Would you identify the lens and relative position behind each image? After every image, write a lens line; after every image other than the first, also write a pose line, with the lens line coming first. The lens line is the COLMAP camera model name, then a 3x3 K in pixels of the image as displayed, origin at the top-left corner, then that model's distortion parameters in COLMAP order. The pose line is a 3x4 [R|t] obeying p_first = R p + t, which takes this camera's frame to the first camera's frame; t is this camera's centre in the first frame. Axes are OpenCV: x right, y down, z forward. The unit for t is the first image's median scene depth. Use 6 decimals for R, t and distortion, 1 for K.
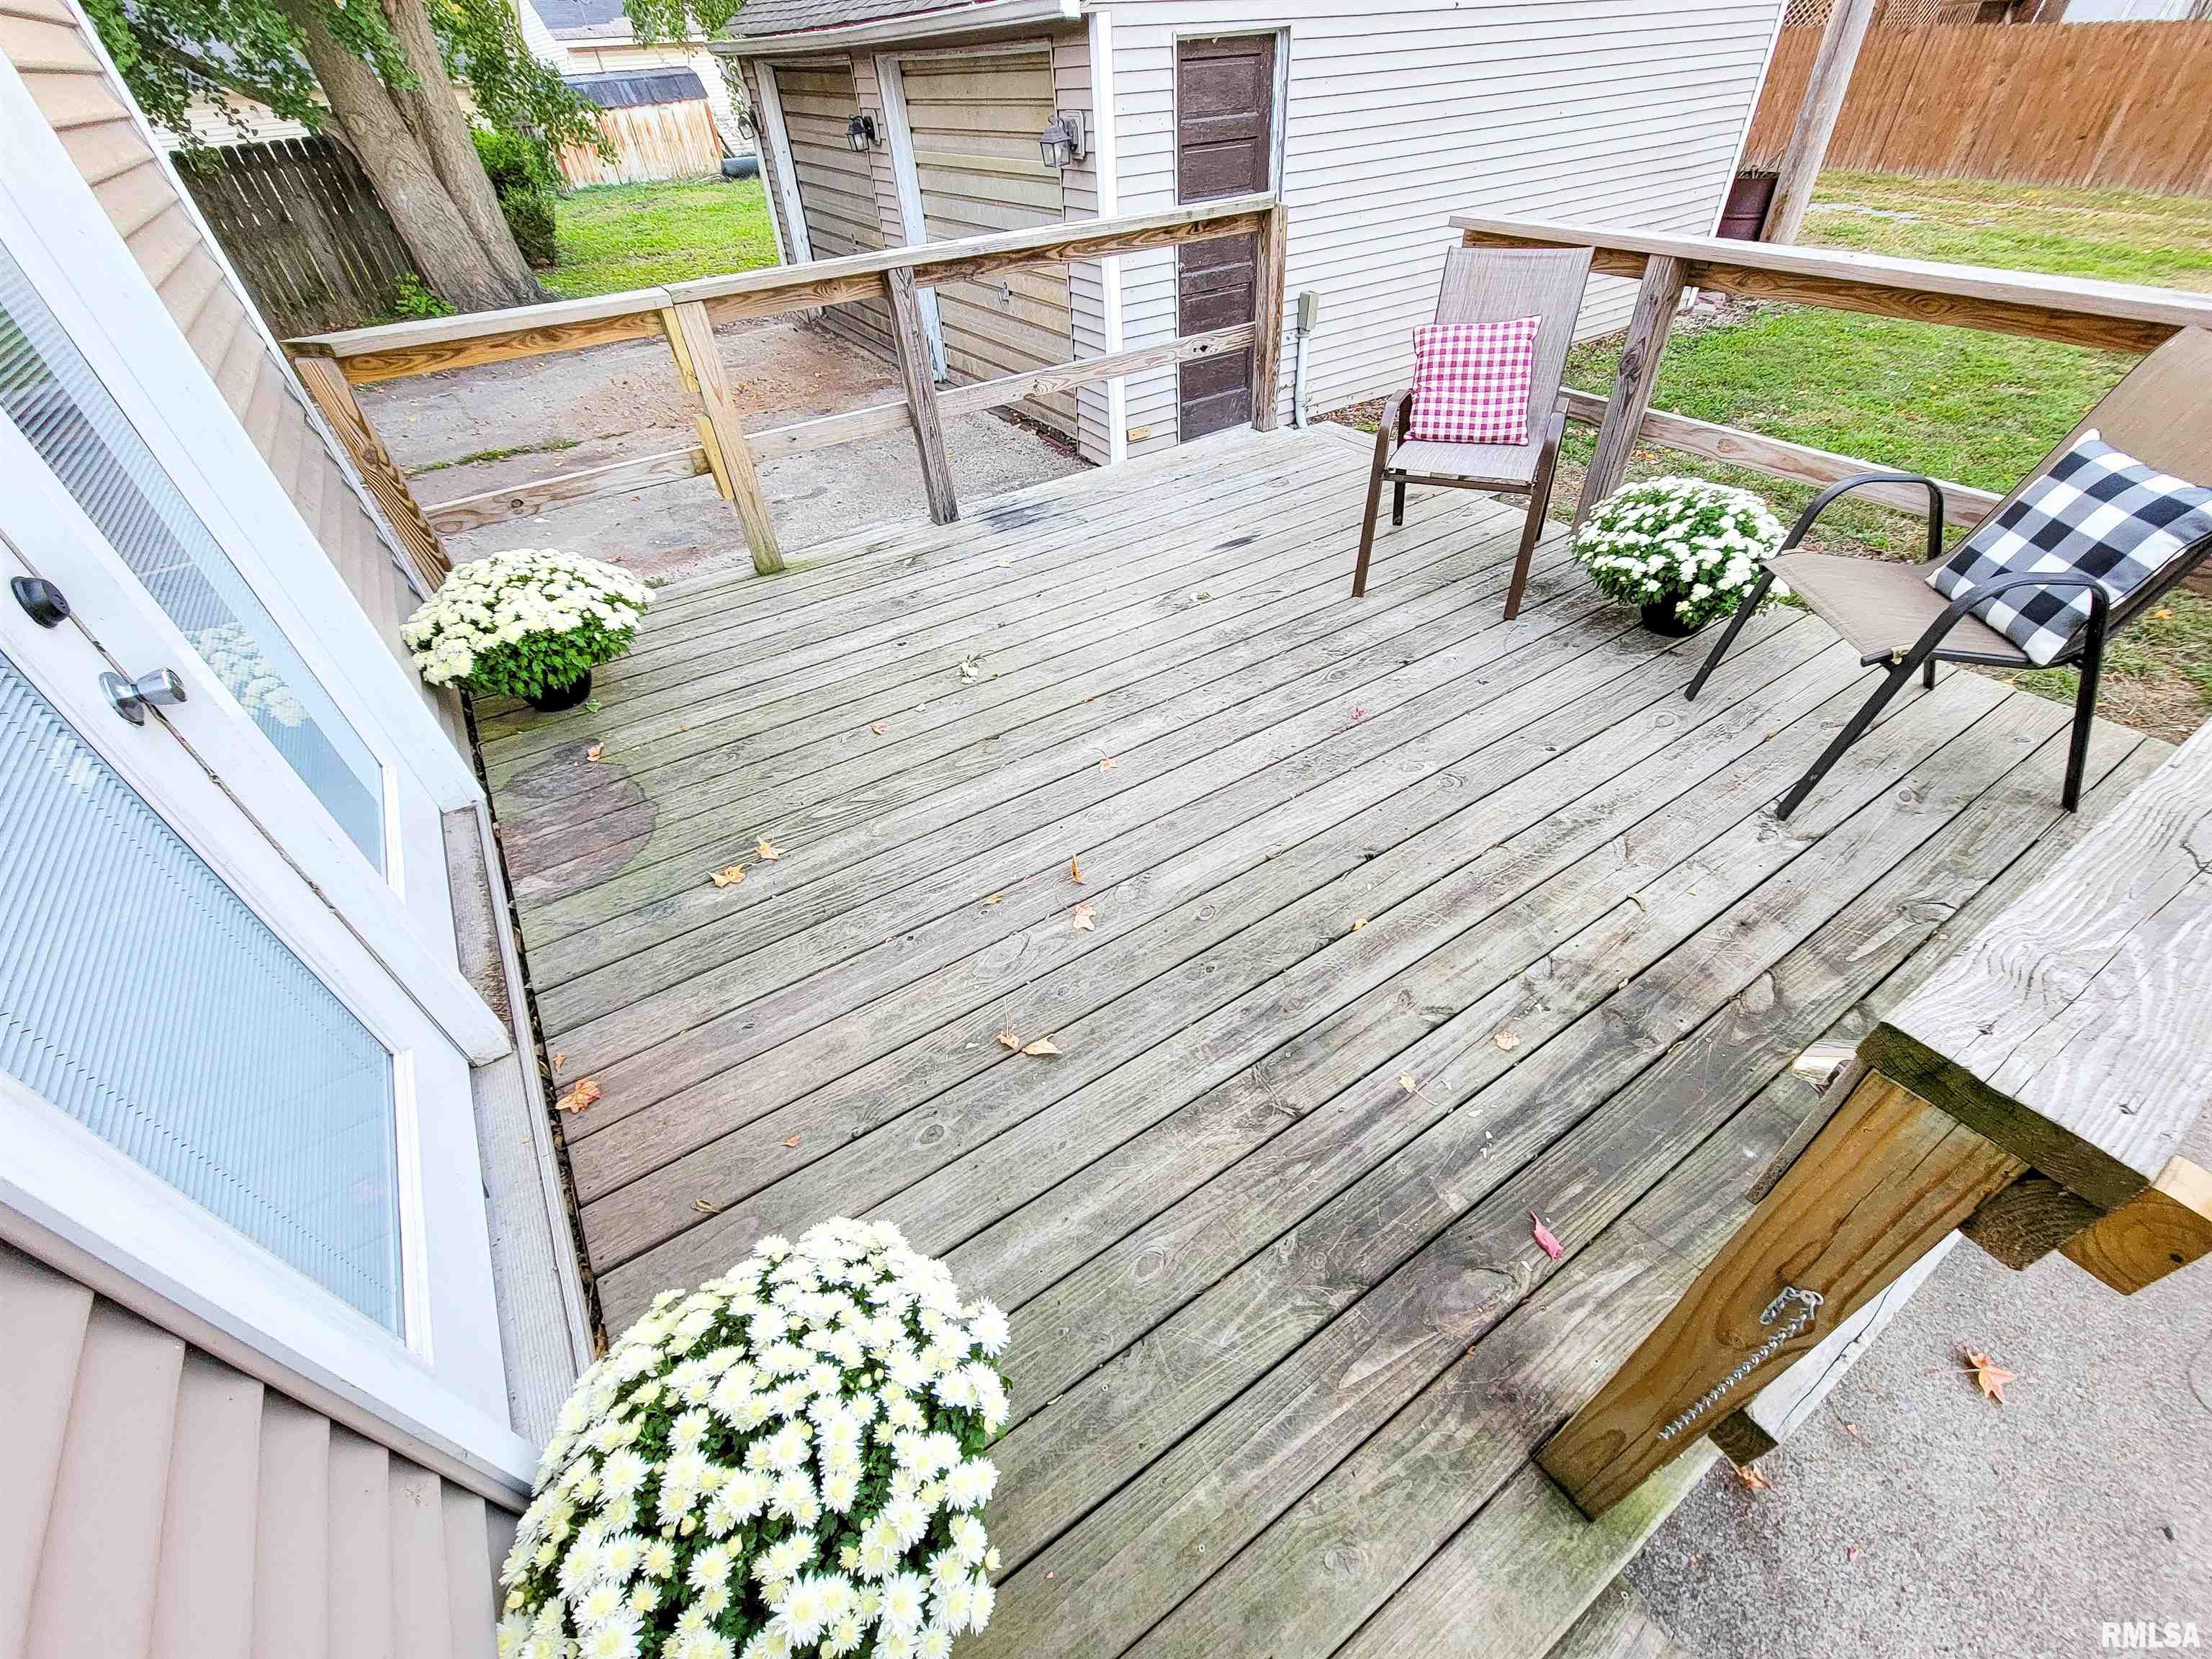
lens RADIAL K [[902.2, 0, 1118.9], [0, 902.2, 843.4], [0, 0, 1]] dist [-0.004819, -0.000952]
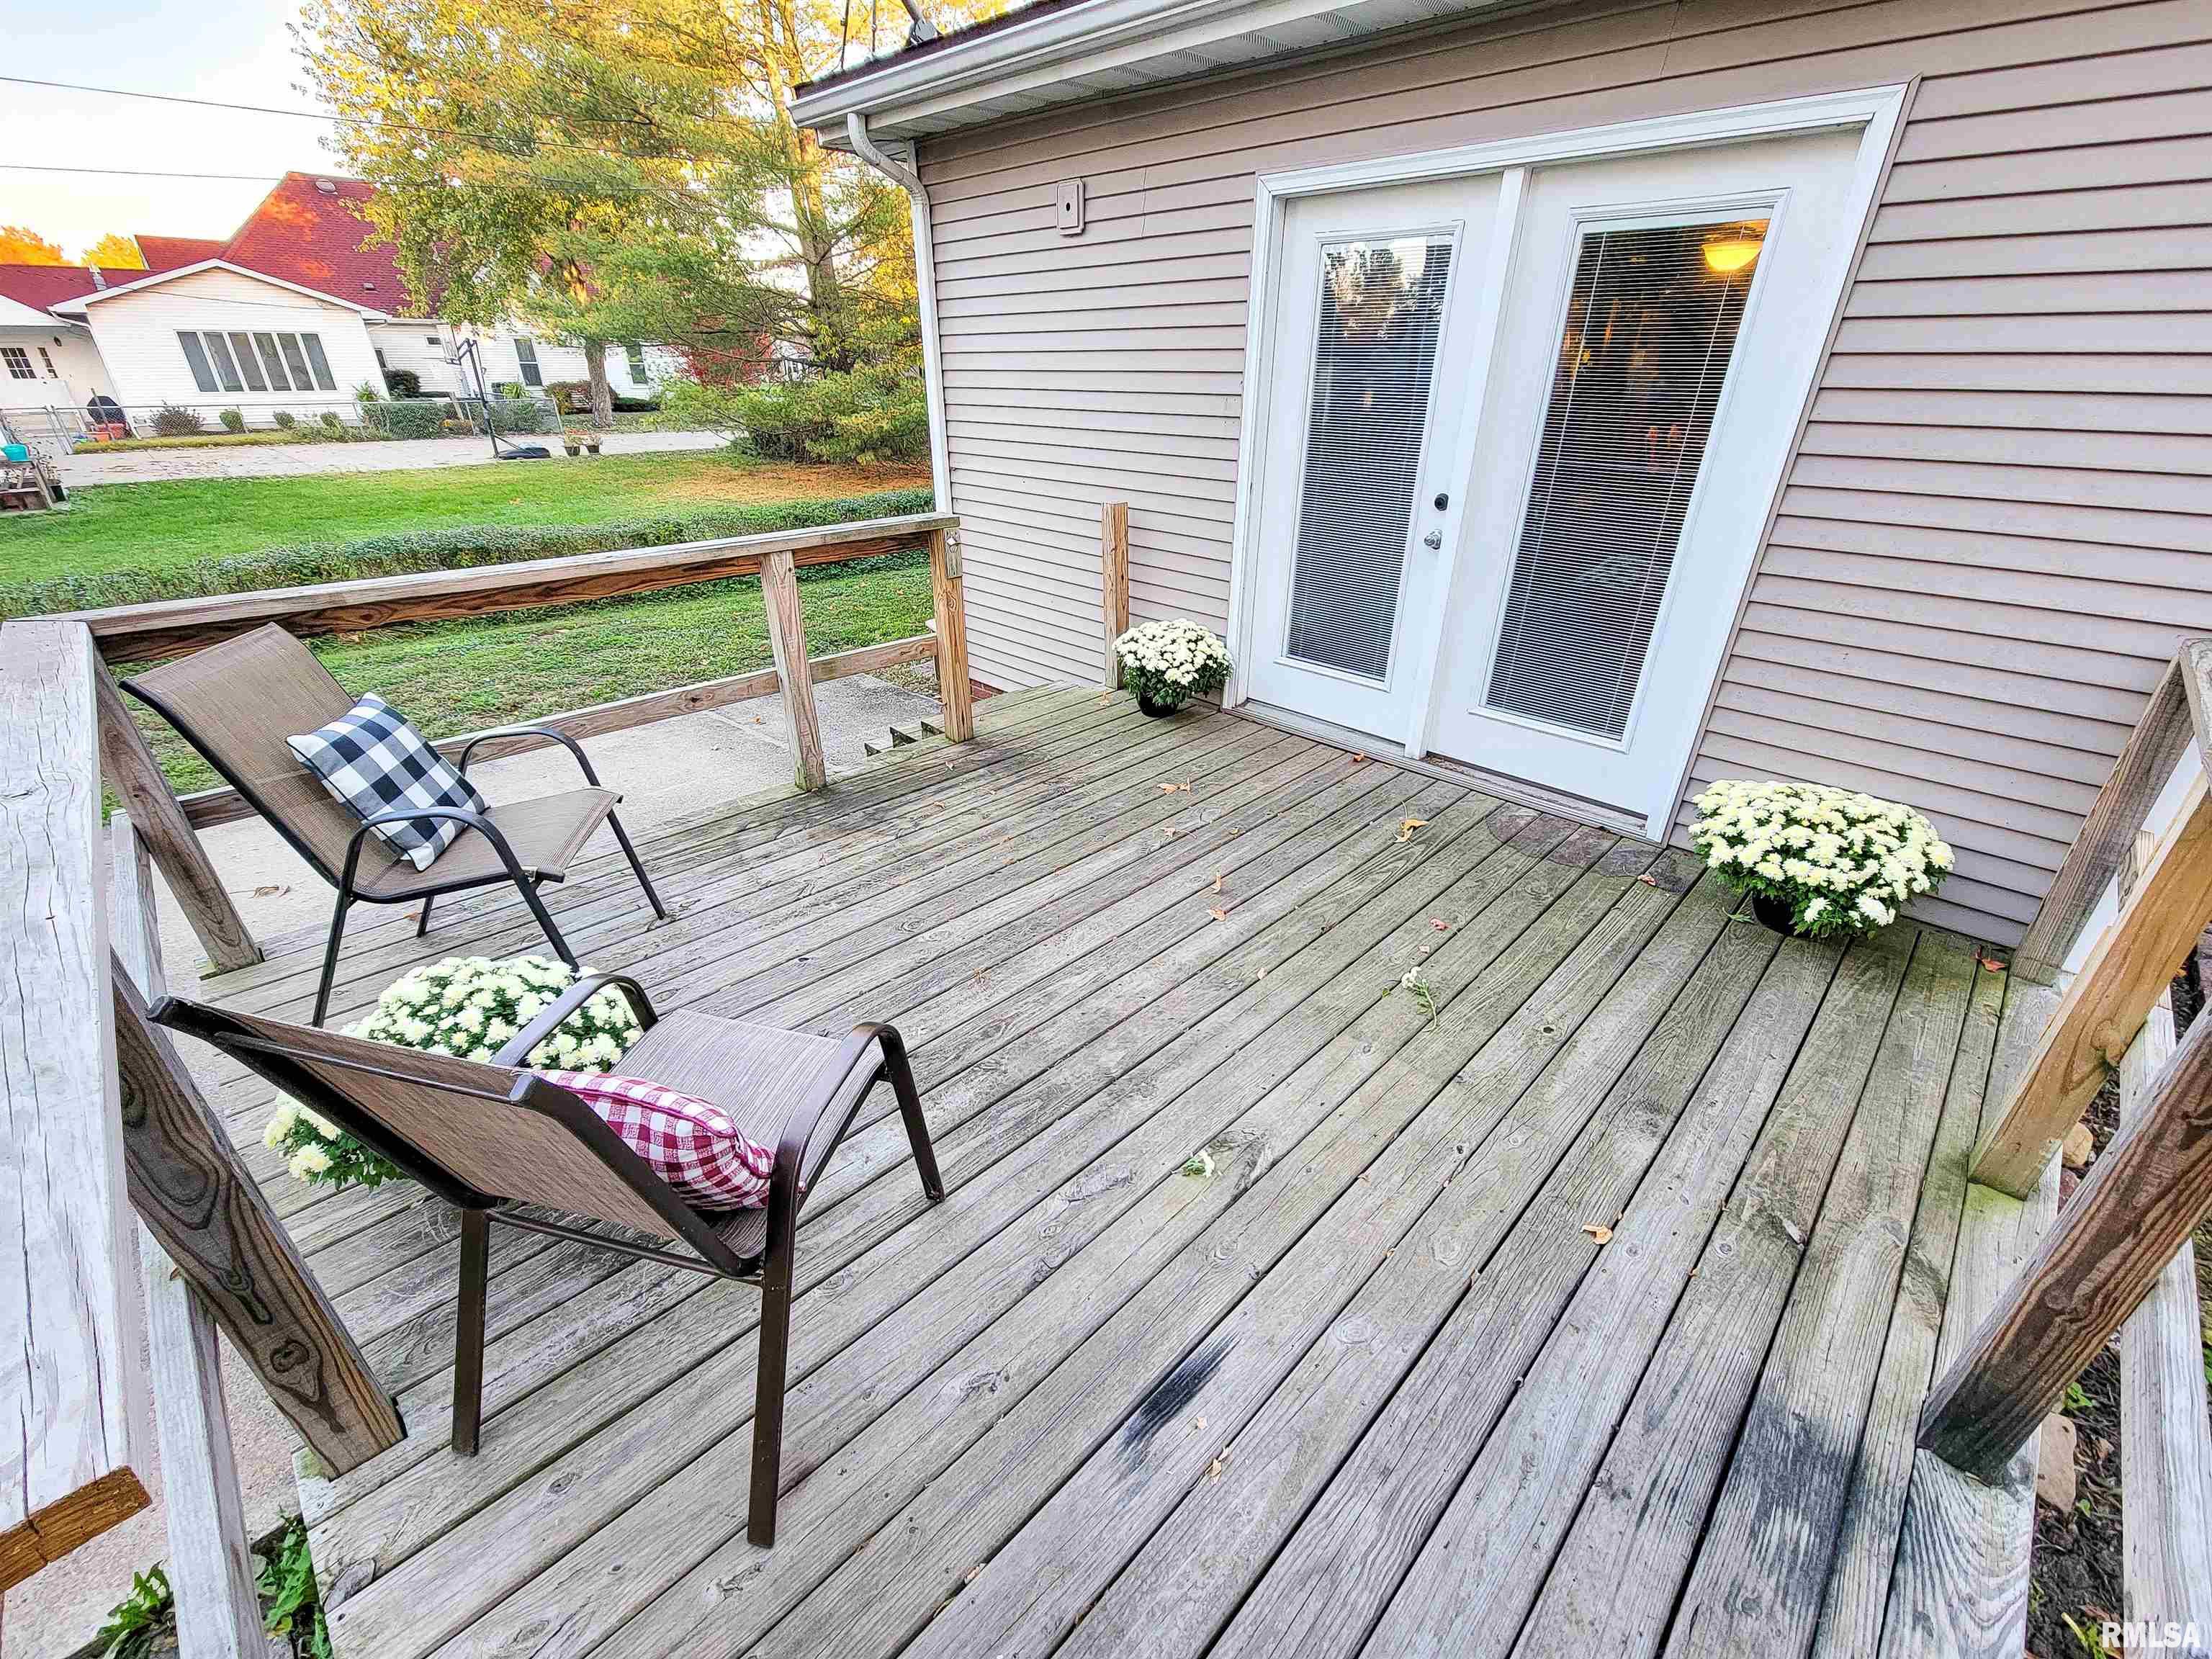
lens RADIAL K [[902.2, 0, 1118.9], [0, 902.2, 843.4], [0, 0, 1]] dist [-0.004819, -0.000952]
pose [[-0.976532, 0.129384, -0.172178, 0.276899], [-0.117048, 0.352255, 0.928556, -1.145516], [0.180791, 0.926917, -0.328844, 1.255559]]
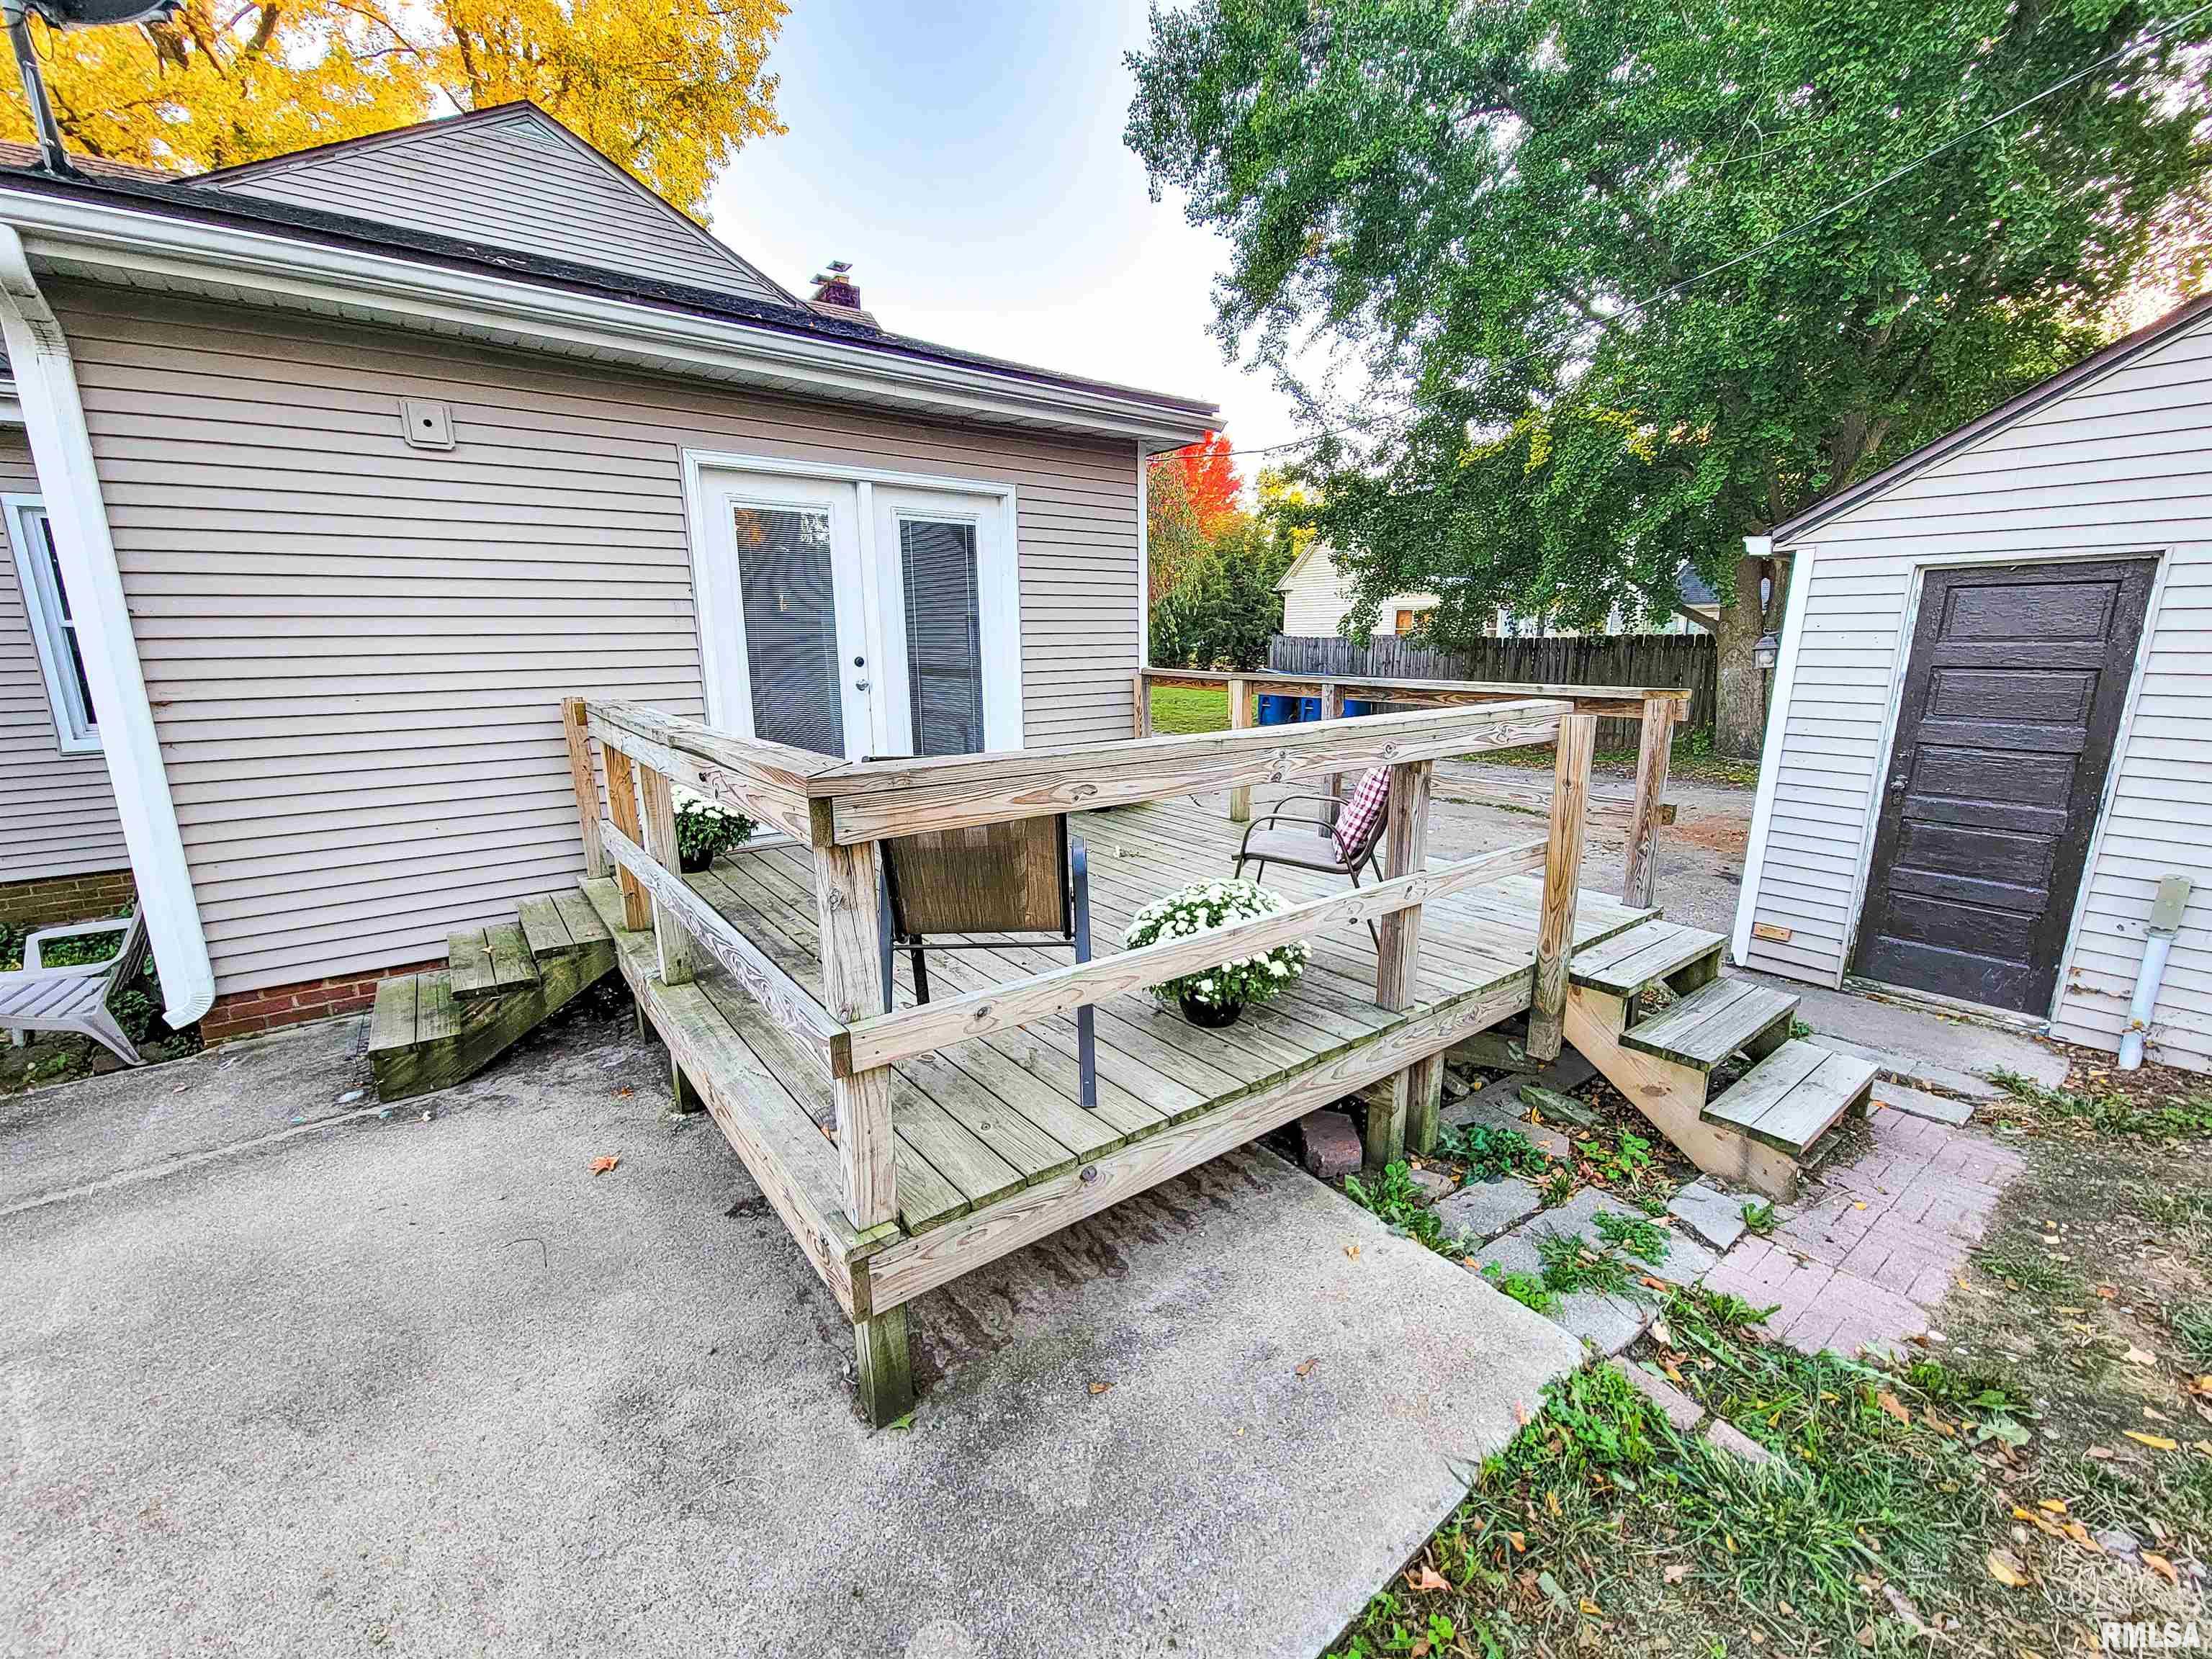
lens RADIAL K [[902.2, 0, 1118.9], [0, 902.2, 843.4], [0, 0, 1]] dist [-0.004819, -0.000952]
pose [[0.078360, 0.269465, -0.959817, 1.751668], [-0.661806, 0.734091, 0.152063, -0.533672], [0.745568, 0.623297, 0.235857, 0.635692]]
